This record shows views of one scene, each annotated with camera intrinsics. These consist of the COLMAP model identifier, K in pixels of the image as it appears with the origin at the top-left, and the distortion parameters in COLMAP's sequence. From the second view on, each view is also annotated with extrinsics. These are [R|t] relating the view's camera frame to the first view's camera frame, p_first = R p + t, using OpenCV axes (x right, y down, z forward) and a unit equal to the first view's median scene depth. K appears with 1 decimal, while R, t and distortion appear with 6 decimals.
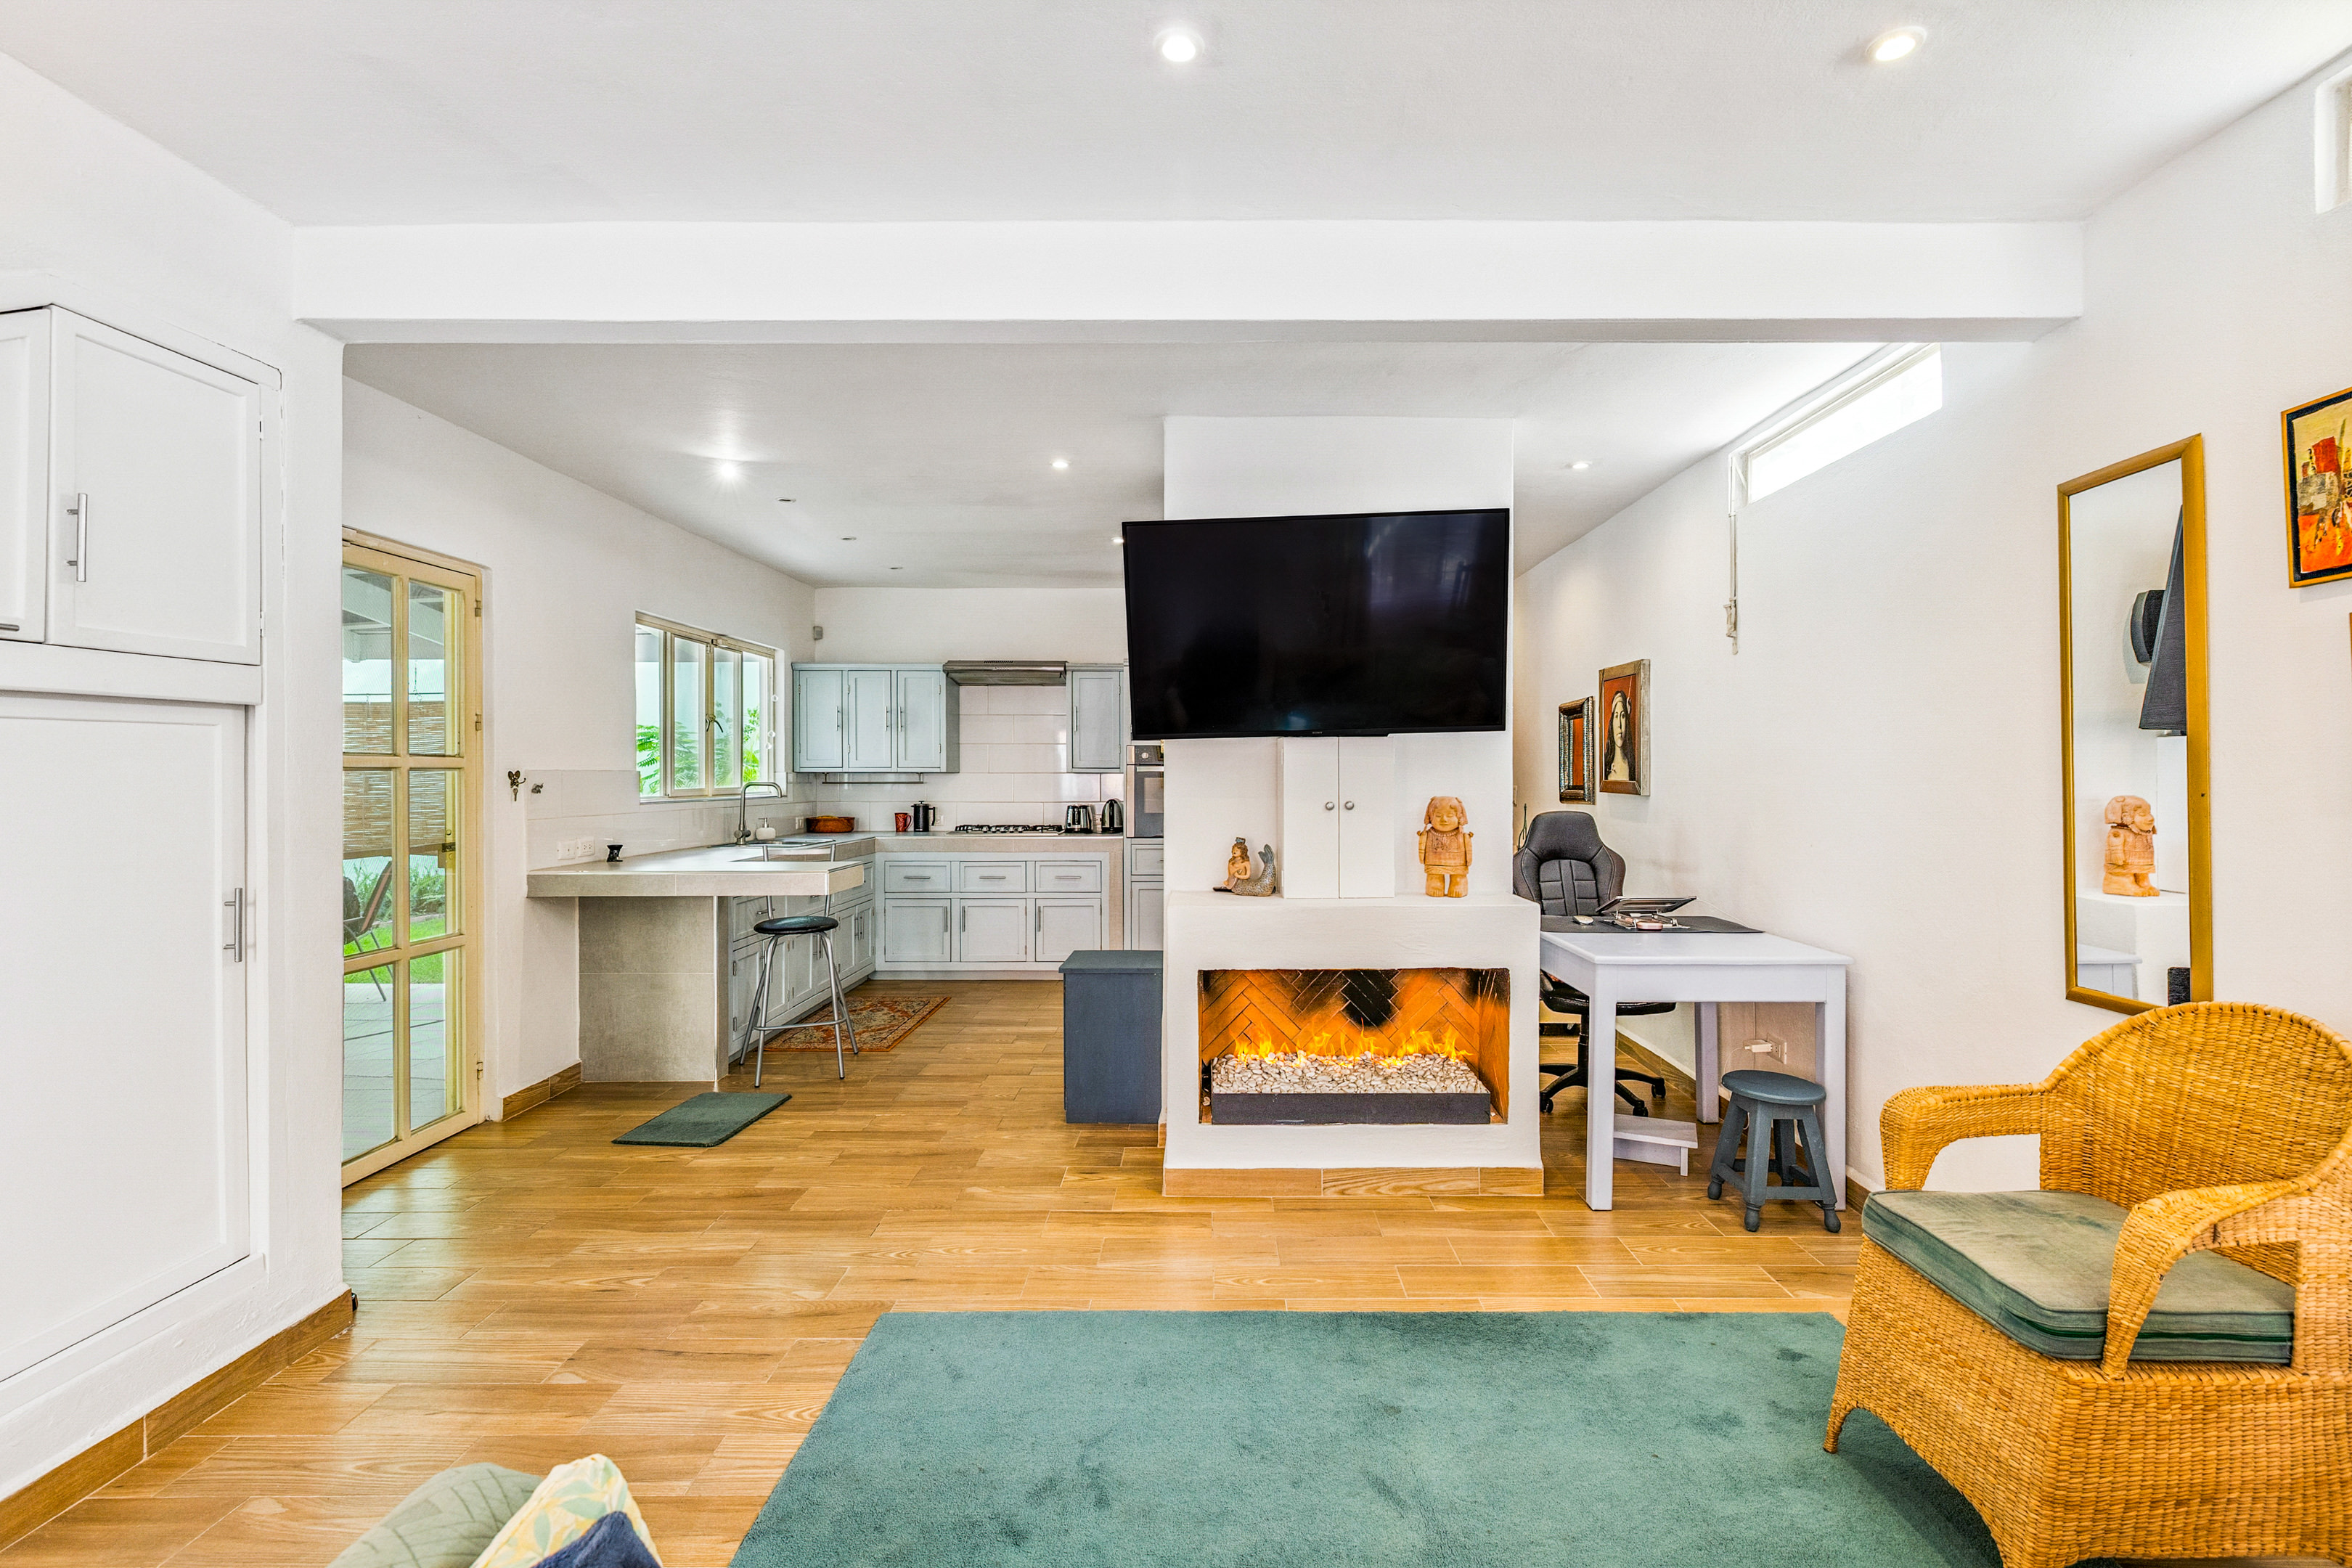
lens RADIAL K [[1048.4, 0, 1221.7], [0, 1048.4, 768.0], [0, 0, 1]] dist [-0.002258, 0.000612]
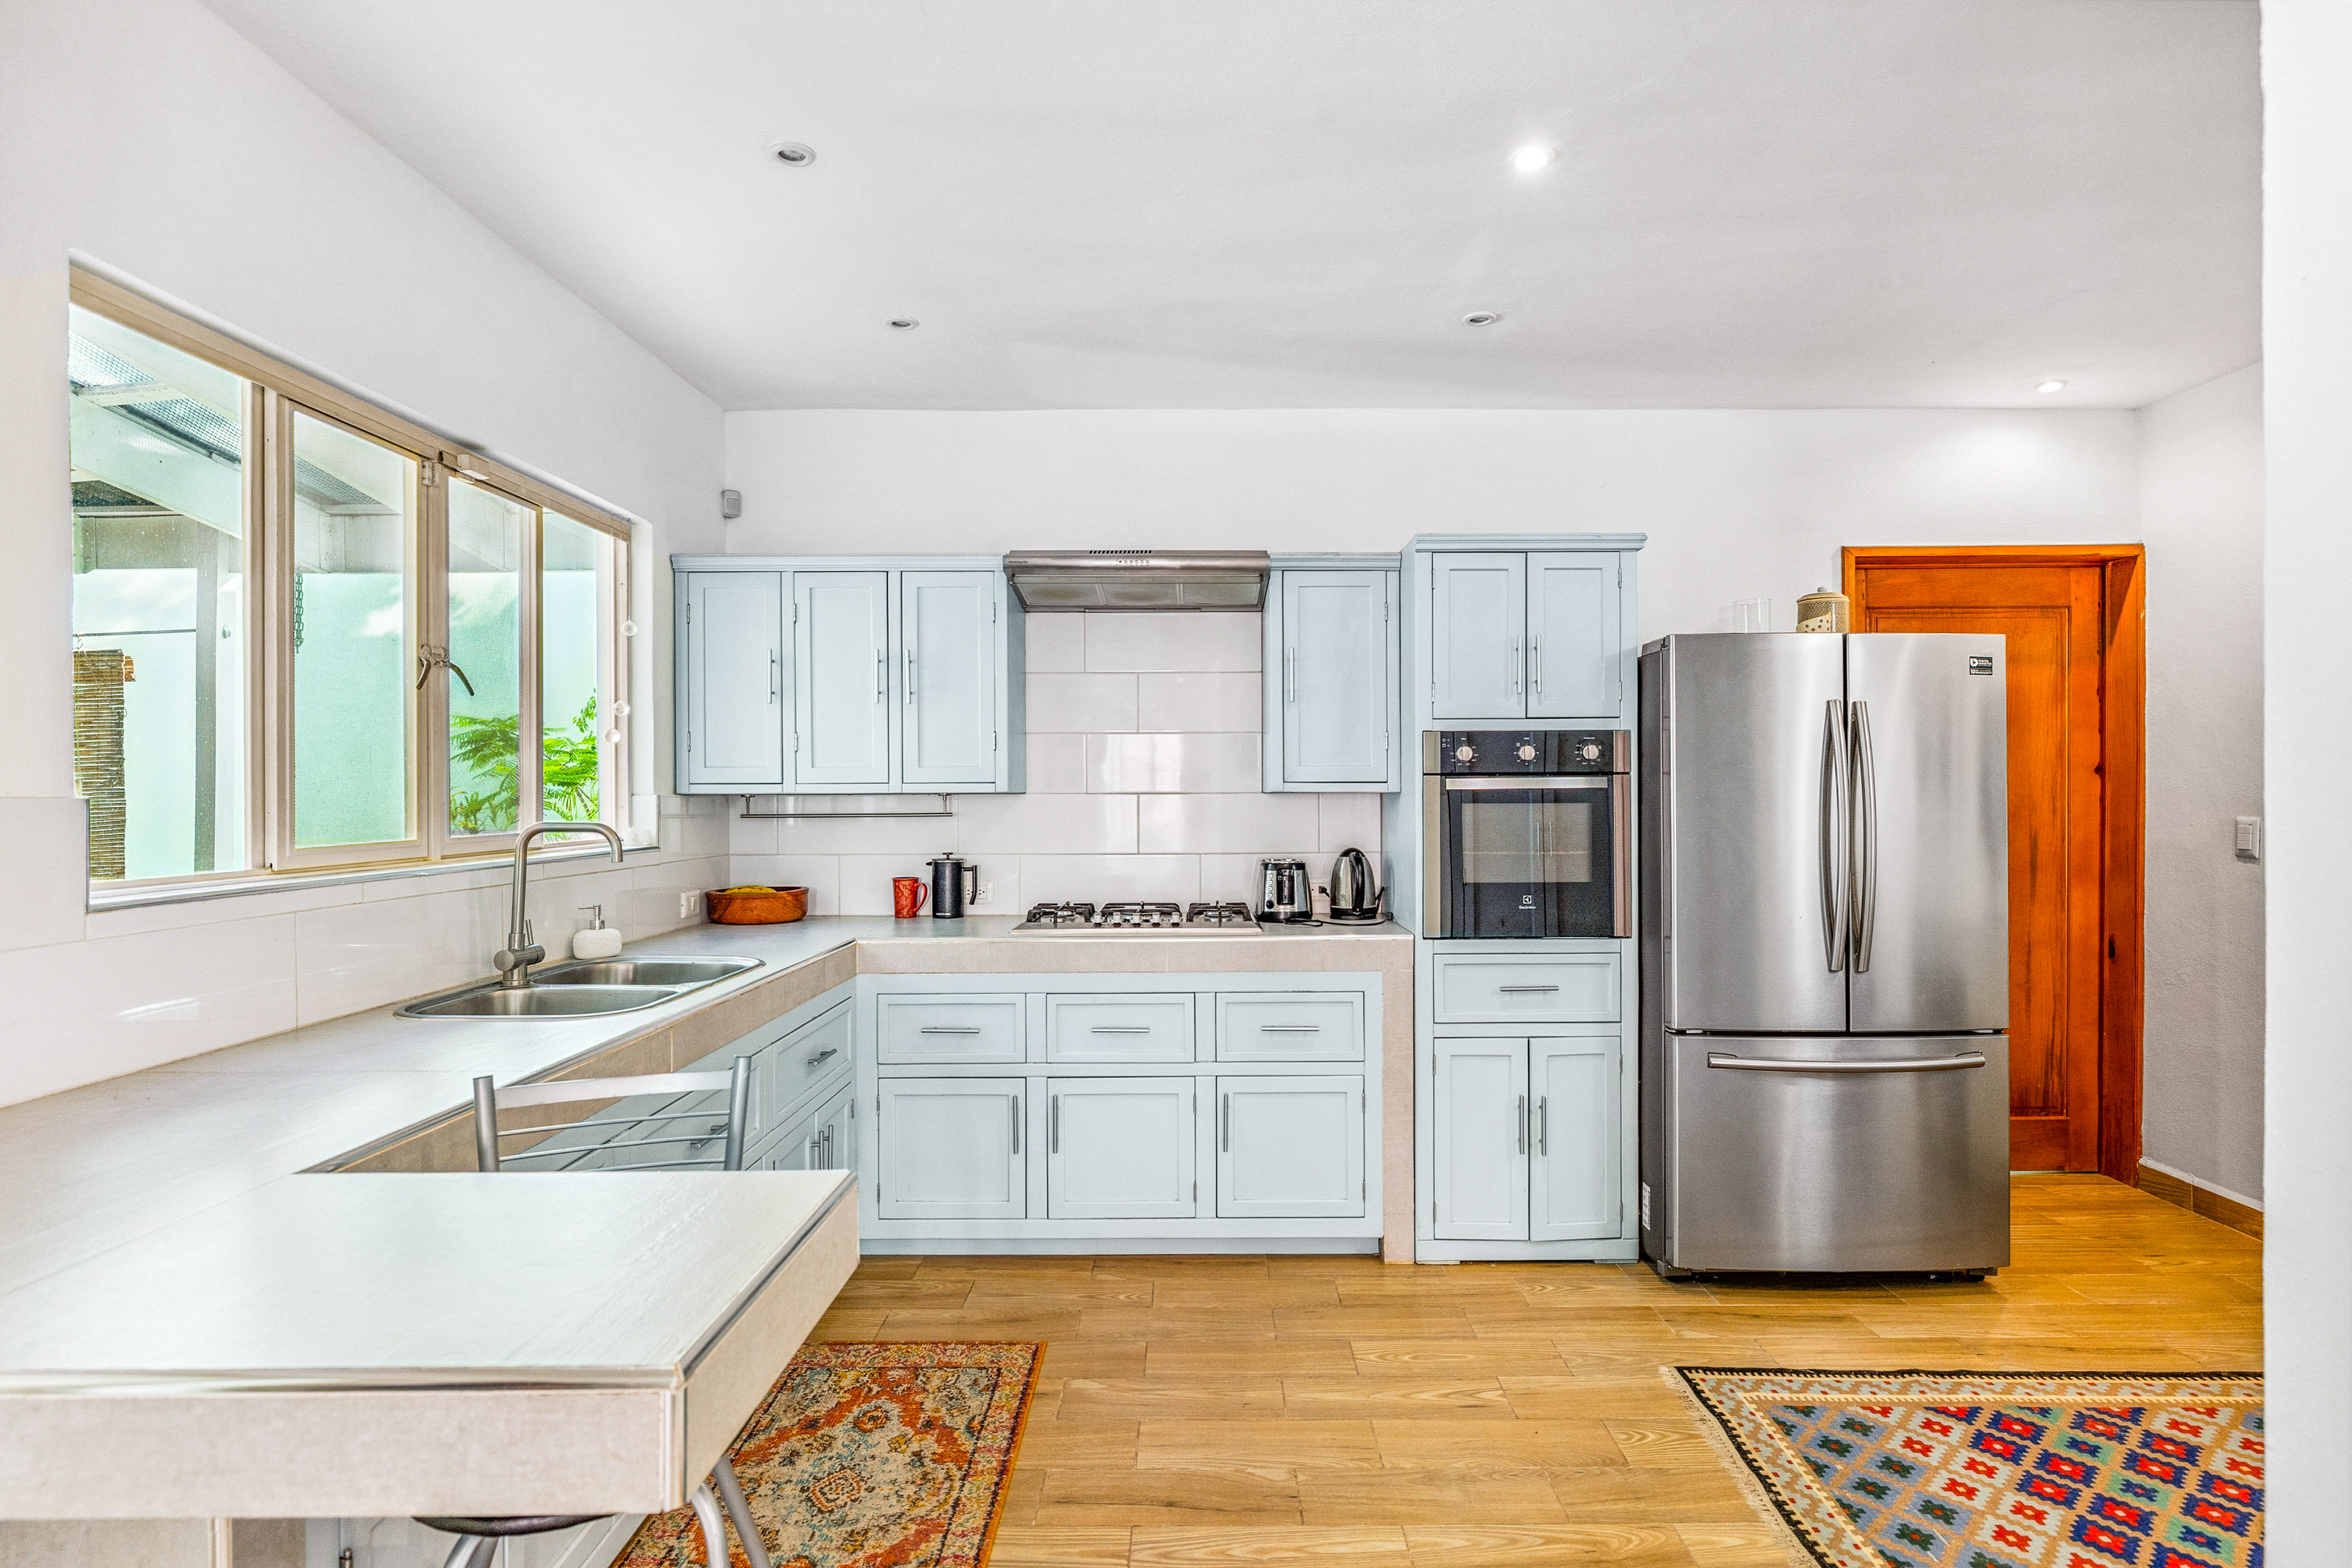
lens RADIAL K [[1177.4, 0, 1198.1], [0, 1177.4, 781.1], [0, 0, 1]] dist [-0.001313, 0.000310]
pose [[0.999929, -0.004262, -0.011112, -0.180368], [0.004248, 0.999990, -0.001333, -0.000127], [0.011118, 0.001285, 0.999937, 0.504128]]
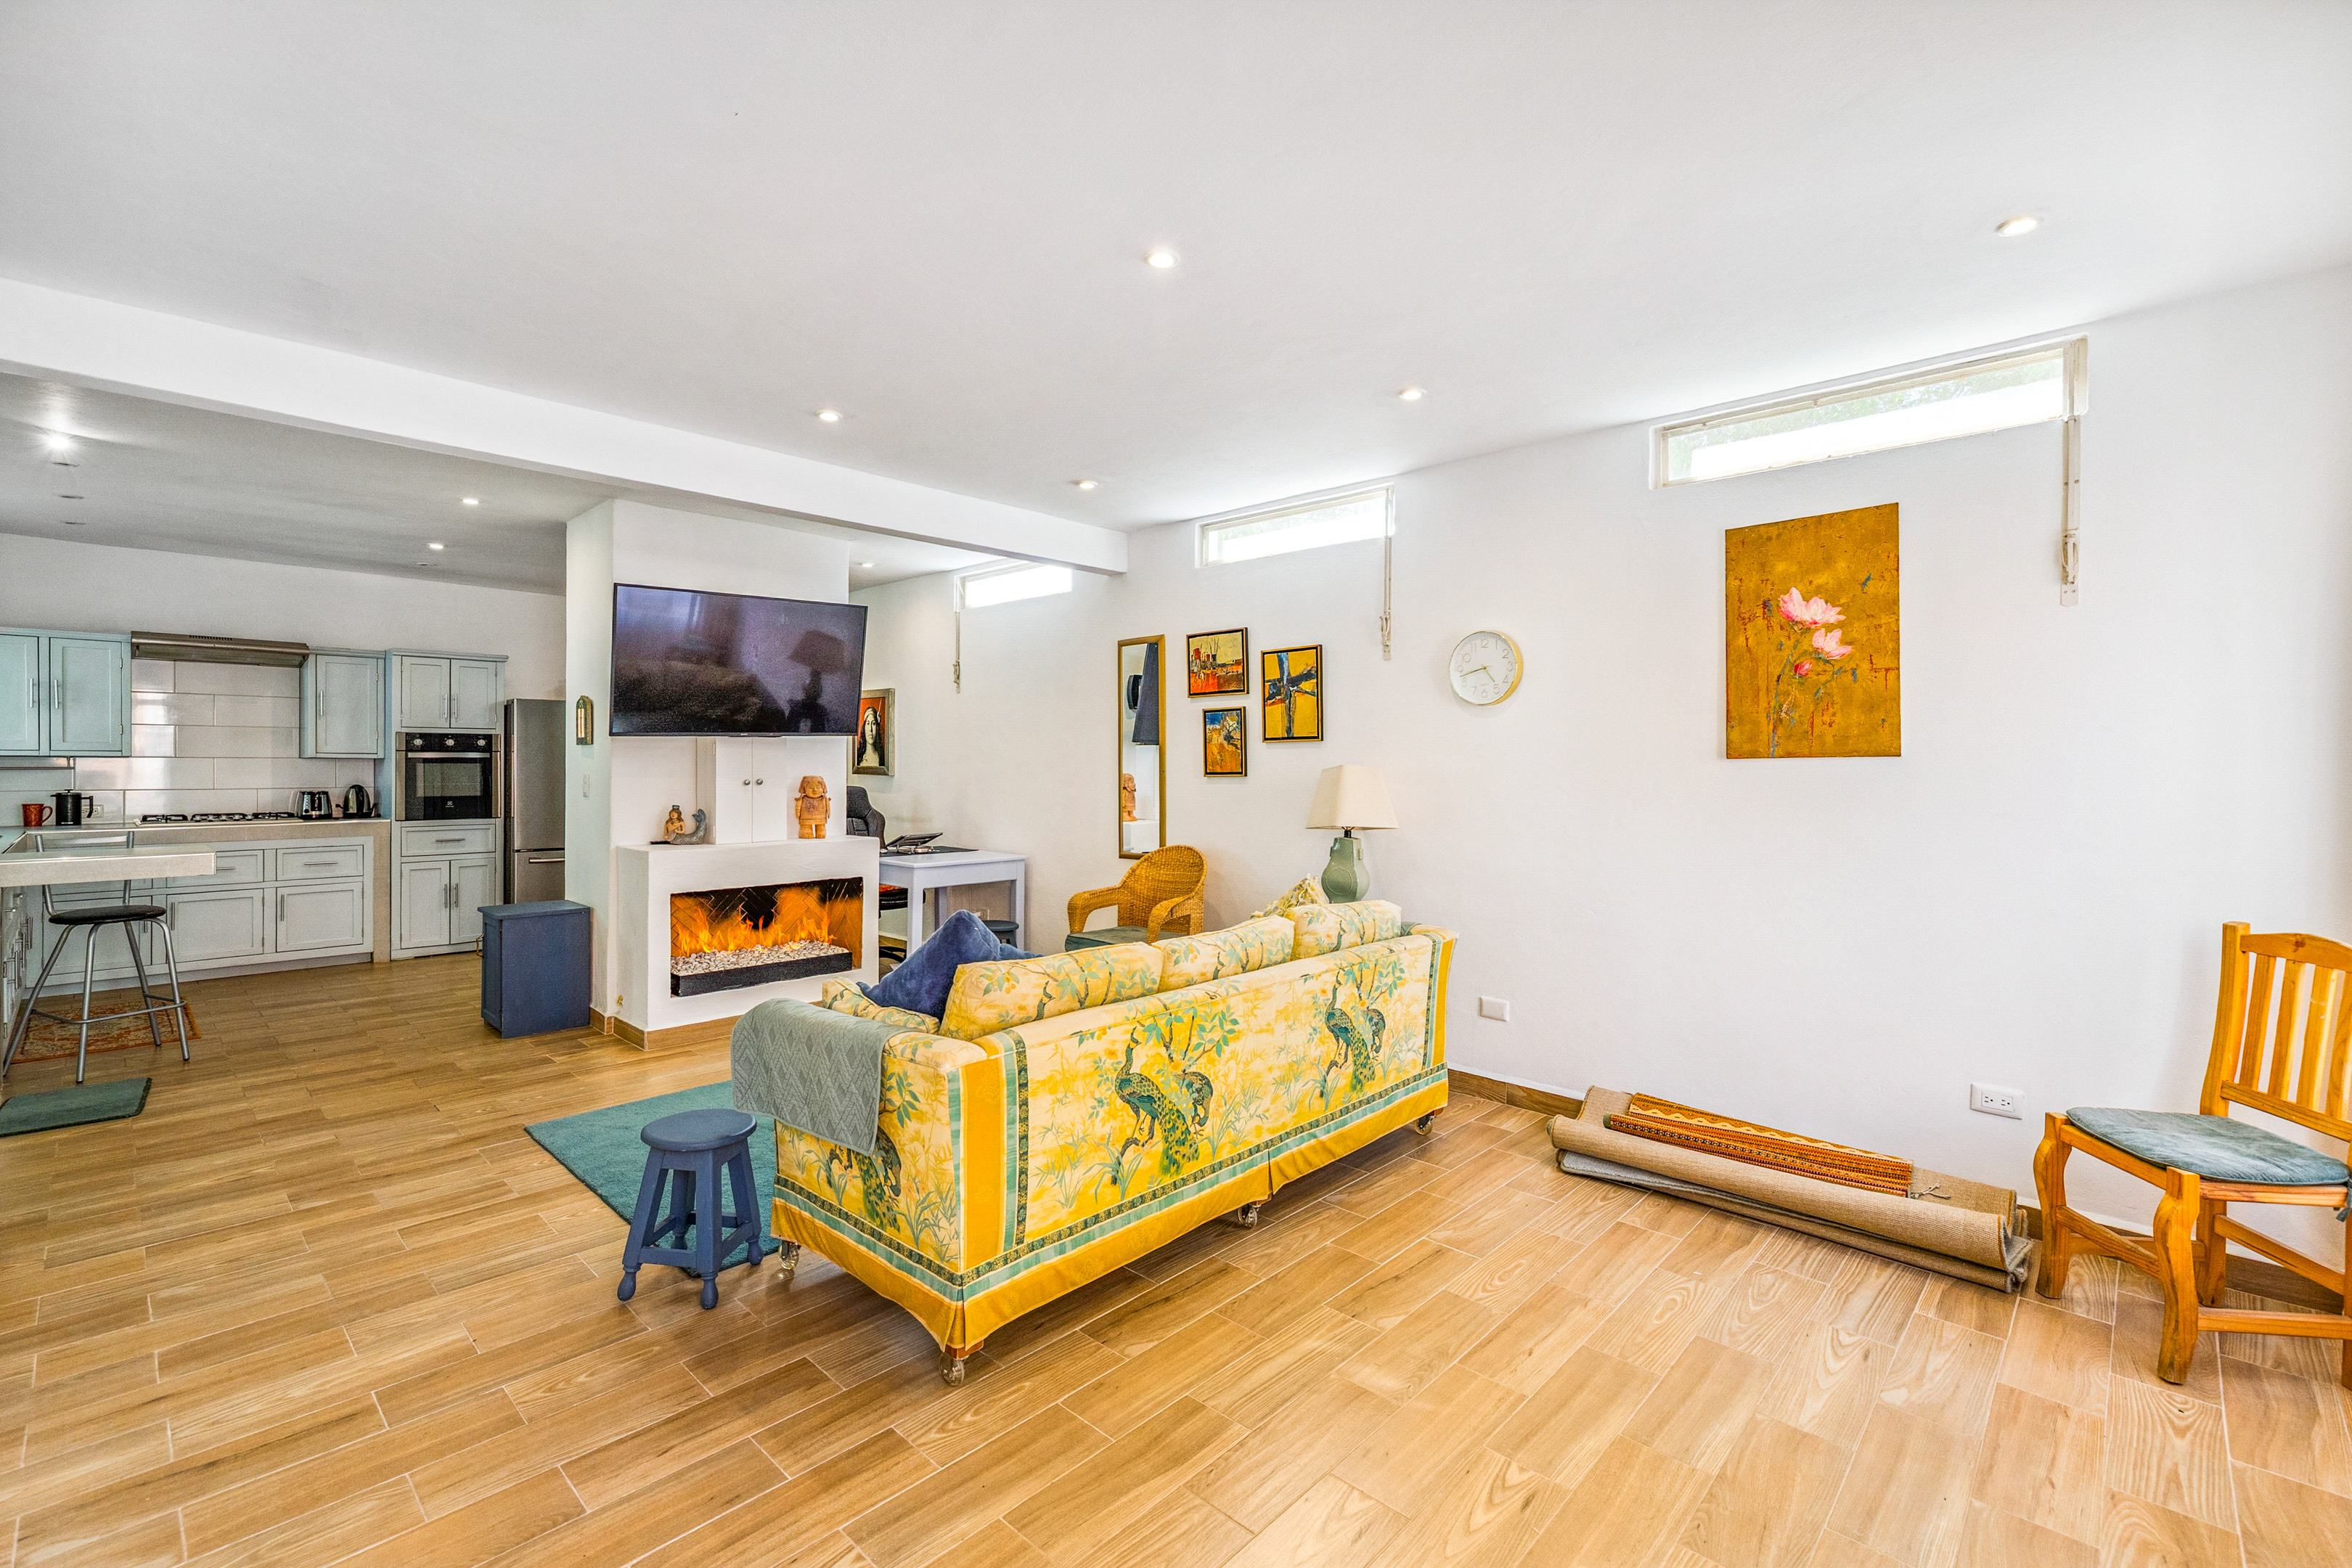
lens RADIAL K [[1000.9, 0, 1176.9], [0, 1000.9, 769.5], [0, 0, 1]] dist [-0.000855, 0.000216]
pose [[0.689279, -0.001227, 0.724495, -0.275954], [-0.008631, 0.999914, 0.009905, -0.001021], [-0.724445, -0.013080, 0.689209, -0.242893]]
